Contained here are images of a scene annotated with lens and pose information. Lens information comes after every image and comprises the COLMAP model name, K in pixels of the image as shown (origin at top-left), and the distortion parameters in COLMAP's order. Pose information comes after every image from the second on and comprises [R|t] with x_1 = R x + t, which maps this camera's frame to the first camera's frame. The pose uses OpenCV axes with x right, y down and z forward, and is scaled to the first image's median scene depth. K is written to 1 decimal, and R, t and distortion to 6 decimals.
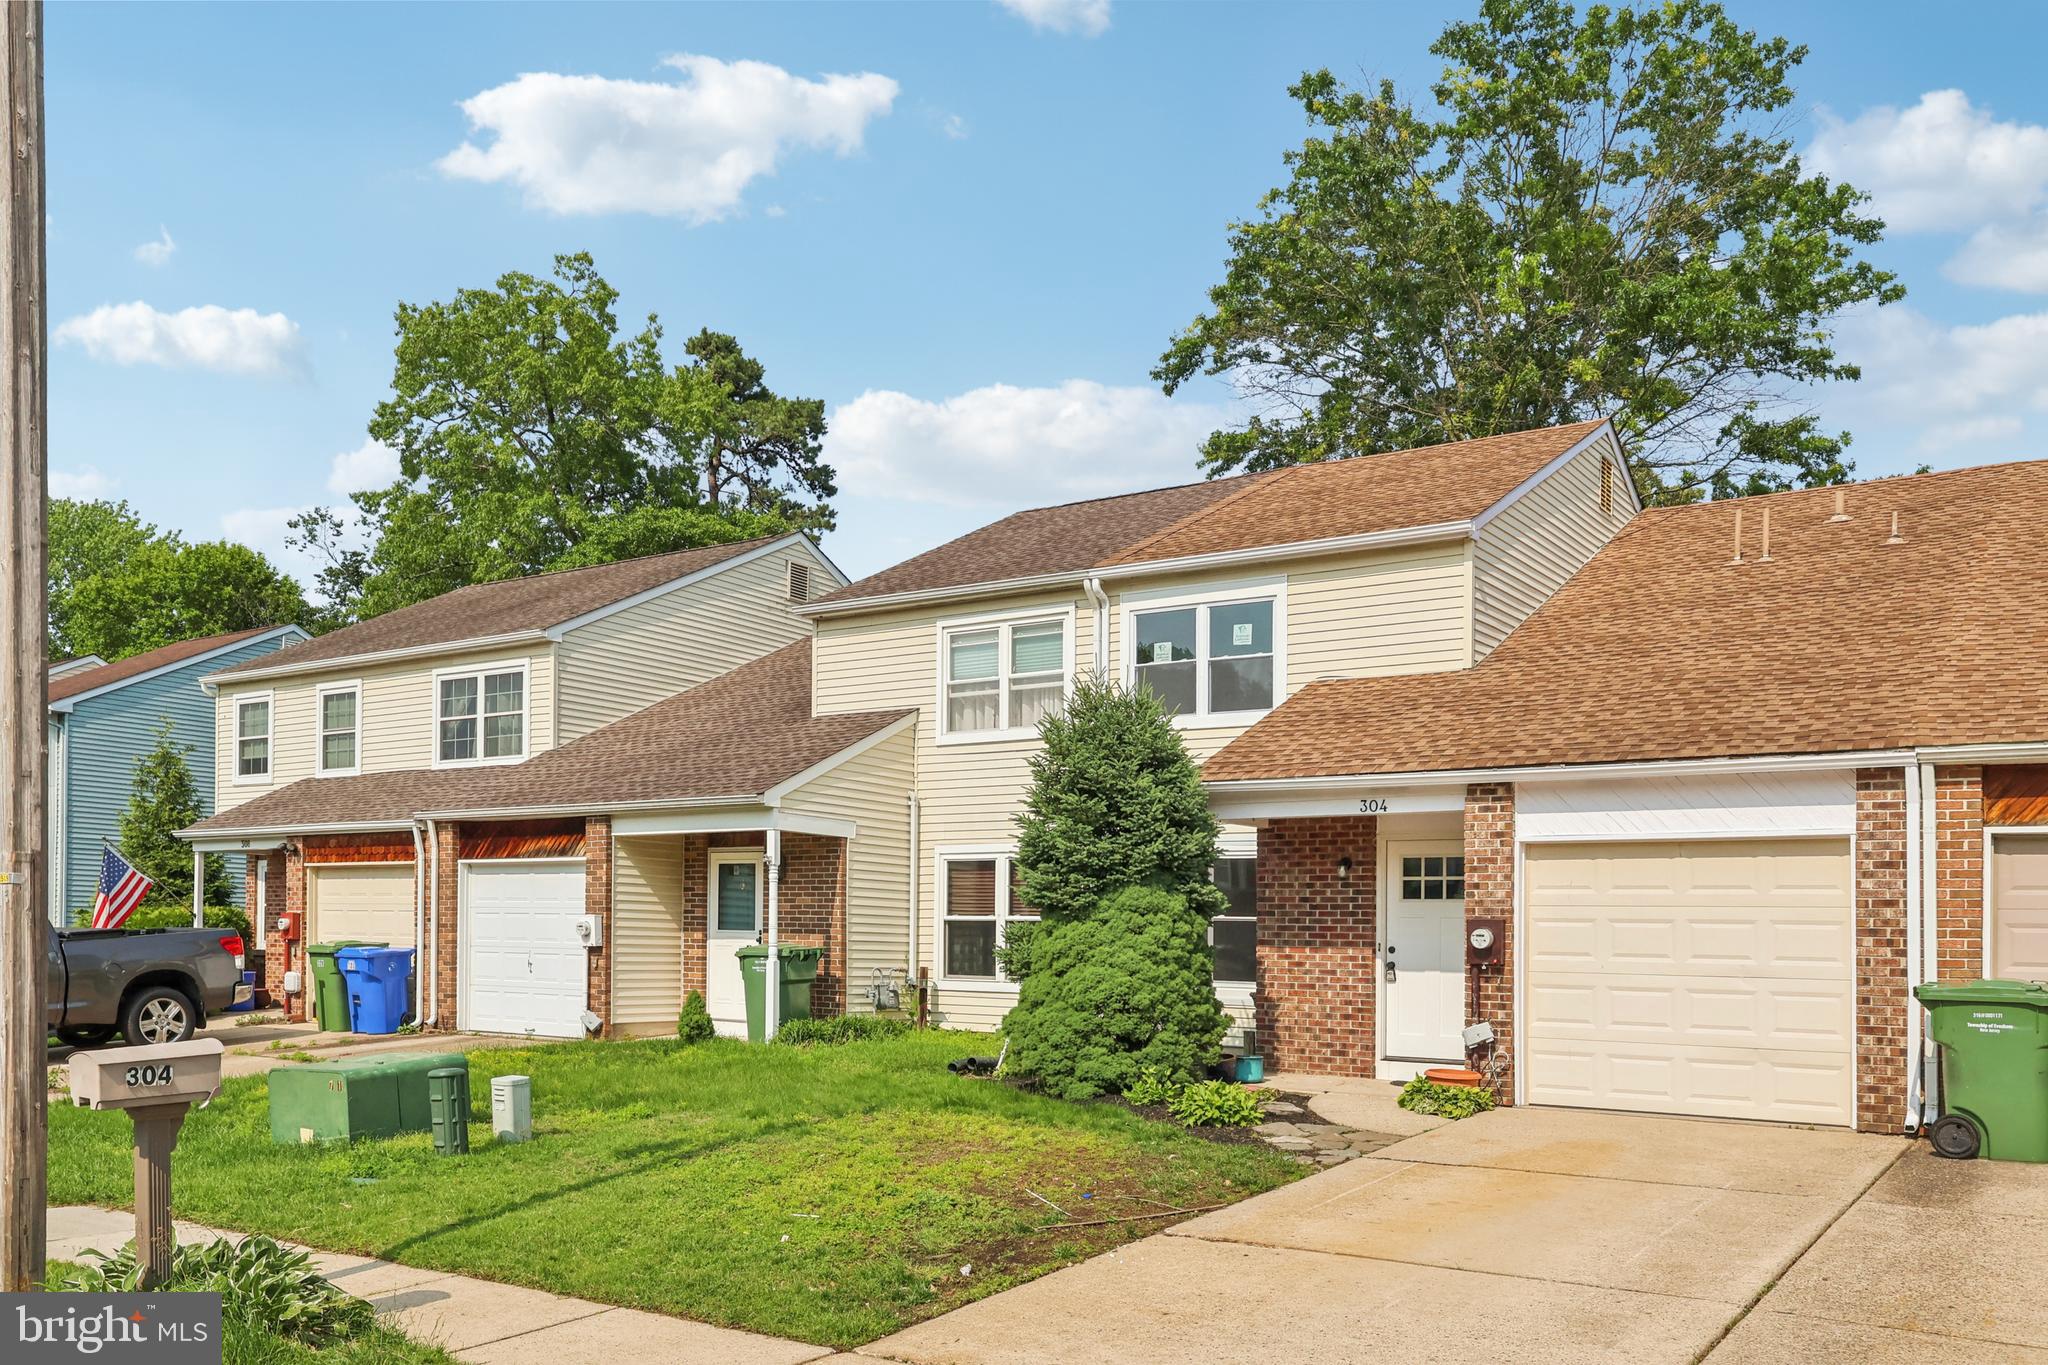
lens RADIAL K [[1711.4, 0, 1024.0], [0, 1711.4, 682.5], [0, 0, 1]] dist [-0.000350, 0.001640]
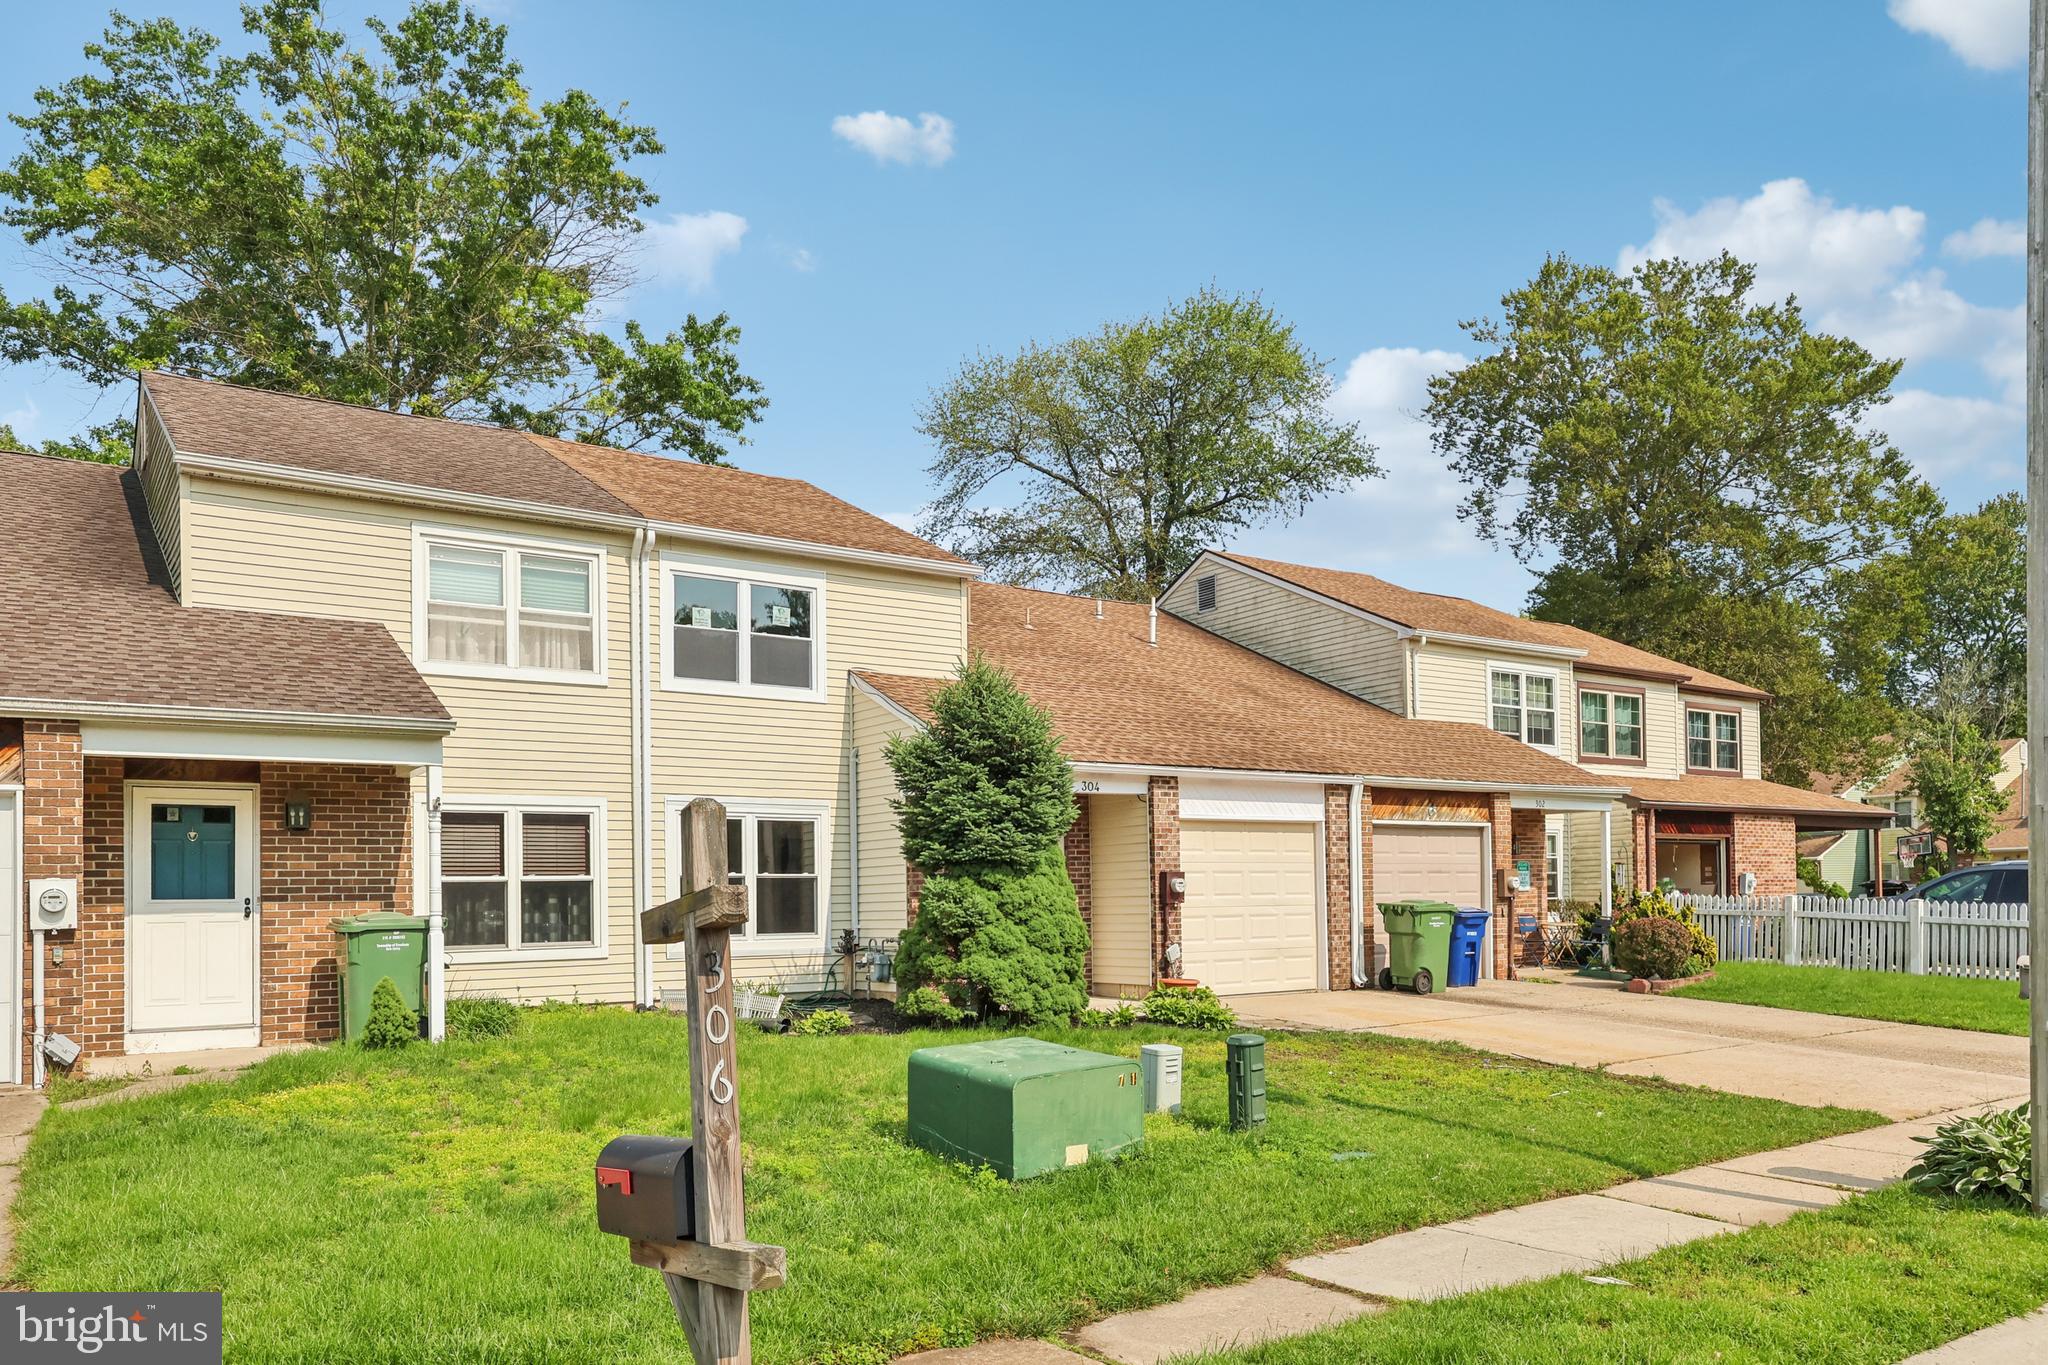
lens RADIAL K [[1481.7, 0, 1024.0], [0, 1481.7, 682.5], [0, 0, 1]] dist [0.002088, -0.000248]
pose [[0.337399, 0.104224, 0.935574, -0.716927], [-0.126202, 0.989888, -0.064762, 0.057648], [-0.932864, -0.096221, 0.347140, 0.521000]]
